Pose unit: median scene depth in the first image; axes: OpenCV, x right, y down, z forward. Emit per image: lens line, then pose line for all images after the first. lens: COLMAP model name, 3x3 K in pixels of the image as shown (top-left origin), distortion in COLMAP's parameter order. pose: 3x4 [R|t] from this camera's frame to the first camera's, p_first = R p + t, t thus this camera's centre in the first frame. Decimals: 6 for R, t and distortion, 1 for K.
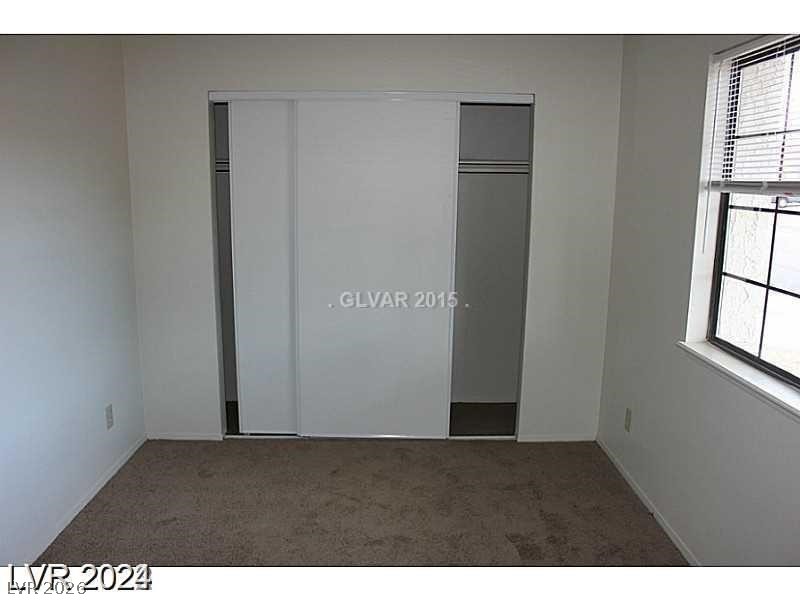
lens RADIAL K [[669.9, 0, 400.2], [0, 669.9, 301.9], [0, 0, 1]] dist [-0.159137, 0.145436]
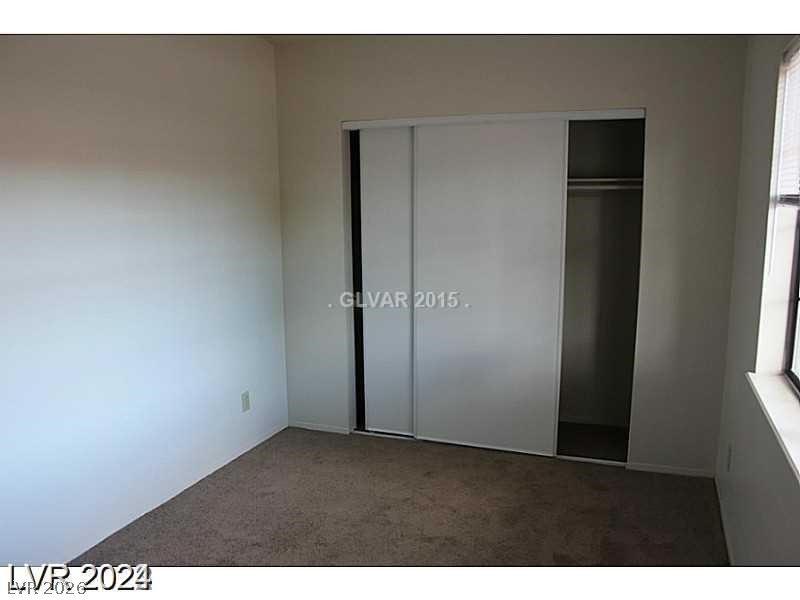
lens RADIAL K [[669.9, 0, 402.5], [0, 669.9, 303.1], [0, 0, 1]] dist [-0.159137, 0.145436]
pose [[0.925533, 0.041264, -0.376413, 0.230634], [-0.050249, 0.998637, -0.014079, 0.000864], [0.375319, 0.031945, 0.926345, -0.008670]]
